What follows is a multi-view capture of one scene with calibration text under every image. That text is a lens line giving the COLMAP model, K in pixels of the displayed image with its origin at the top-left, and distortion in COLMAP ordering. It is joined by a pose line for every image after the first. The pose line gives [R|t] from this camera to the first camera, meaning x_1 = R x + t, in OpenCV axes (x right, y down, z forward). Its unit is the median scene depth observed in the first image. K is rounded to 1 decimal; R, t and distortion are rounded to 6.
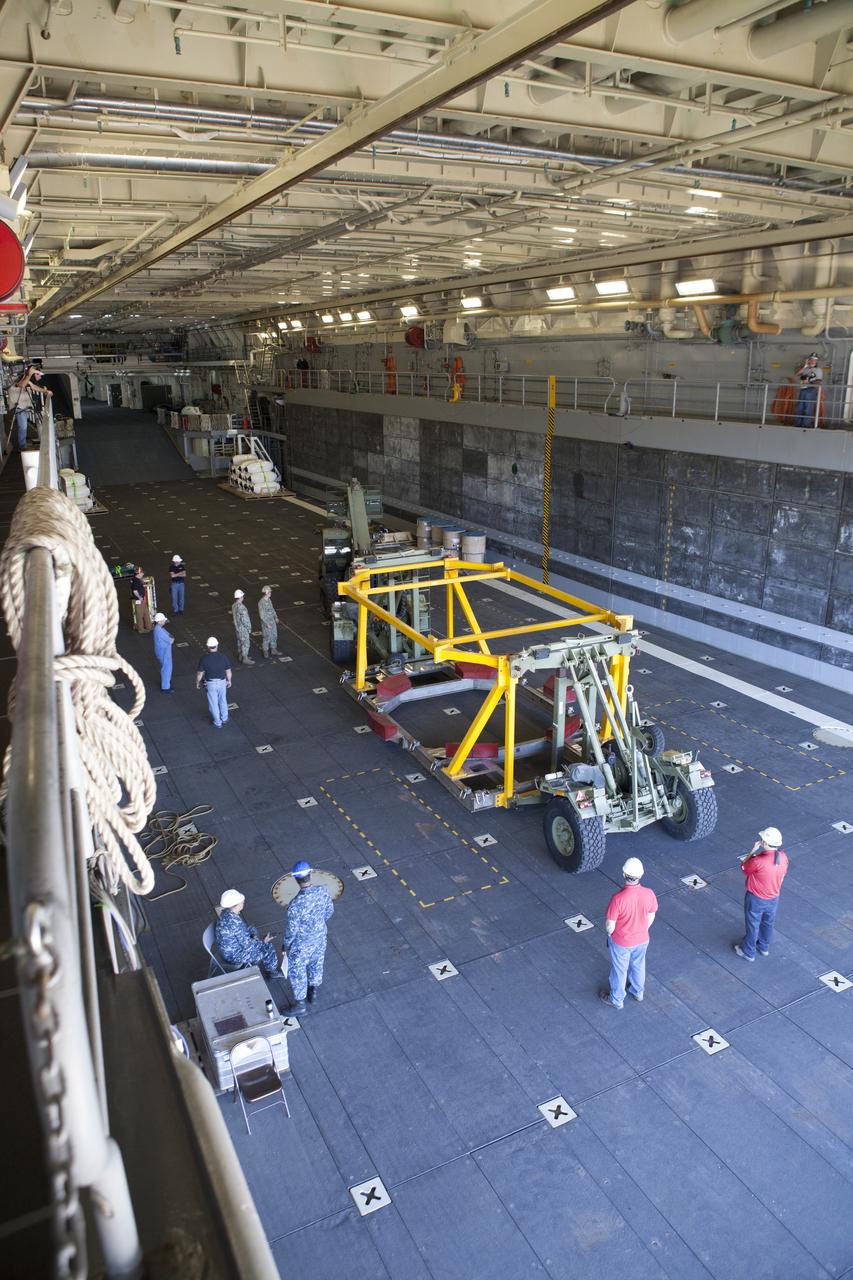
lens RADIAL K [[866.9, 0, 424.2], [0, 866.9, 630.7], [0, 0, 1]] dist [-0.109699, 0.074545]
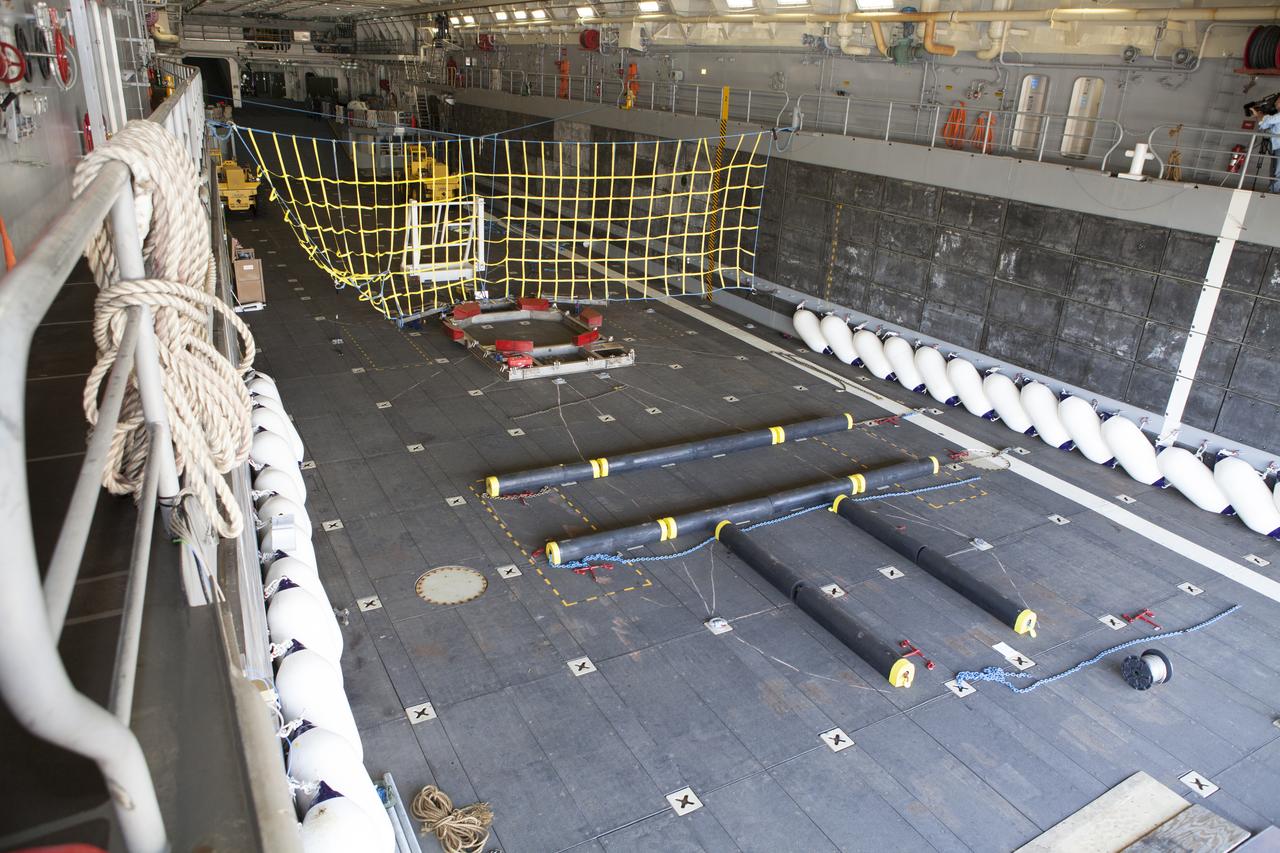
lens RADIAL K [[866.9, 0, 640.6], [0, 866.9, 412.6], [0, 0, 1]] dist [-0.109699, 0.074545]
pose [[0.997325, 0.040418, 0.060908, 0.008579], [-0.044931, 0.996198, 0.074635, 0.008590], [-0.057660, -0.077172, 0.995349, 0.001730]]
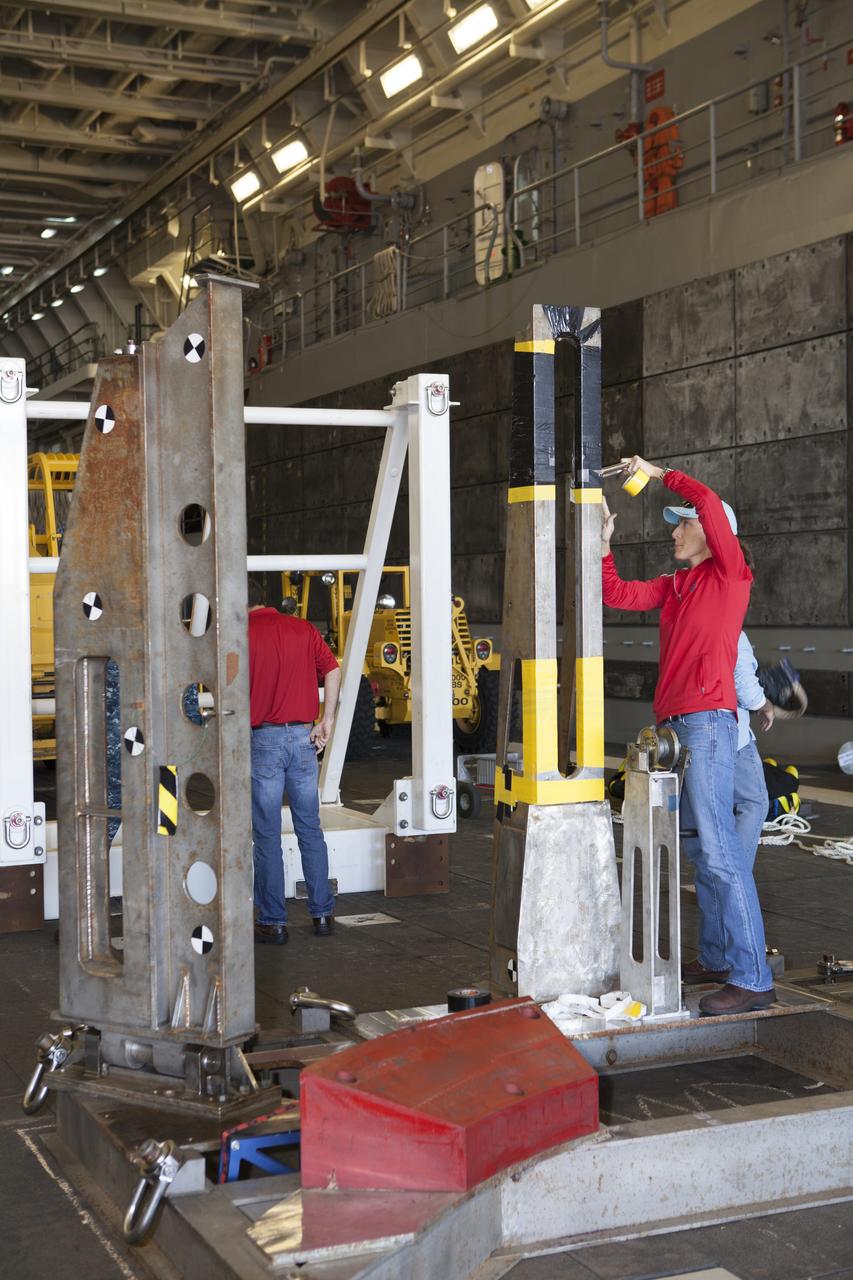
lens RADIAL K [[1777.3, 0, 426.5], [0, 1777.3, 640.0], [0, 0, 1]] dist [0.000057, -0.003328]
pose [[0.998628, -0.004577, -0.052157, -0.163611], [-0.010003, 0.961140, -0.275879, -0.028643], [0.051393, 0.276022, 0.959776, 1.045144]]
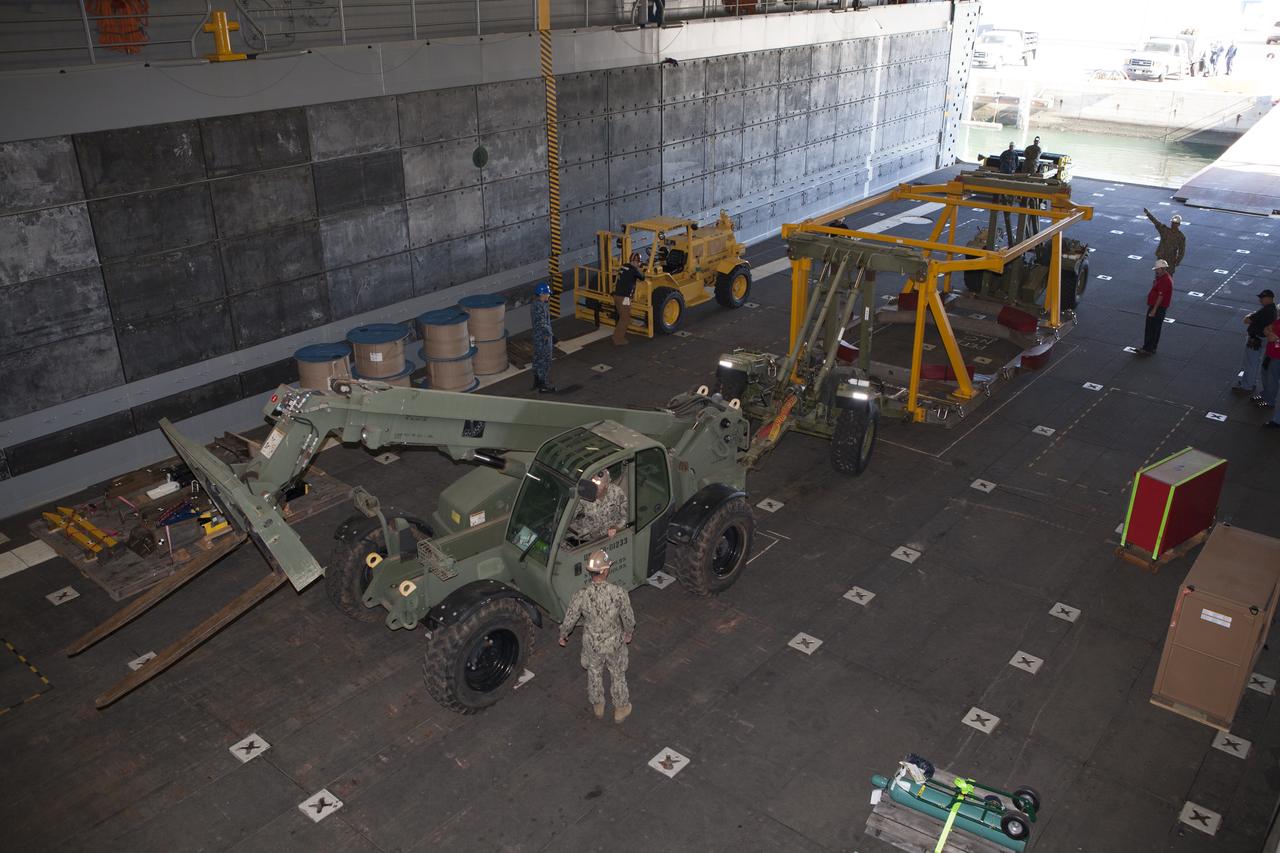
lens RADIAL K [[1014.9, 0, 640.0], [0, 1014.9, 426.5], [0, 0, 1]] dist [-0.001551, 0.003099]
pose [[-0.395374, -0.375138, 0.838422, -0.821762], [0.285307, 0.817488, 0.500313, -0.516456], [-0.873086, 0.437019, -0.216184, 1.698766]]
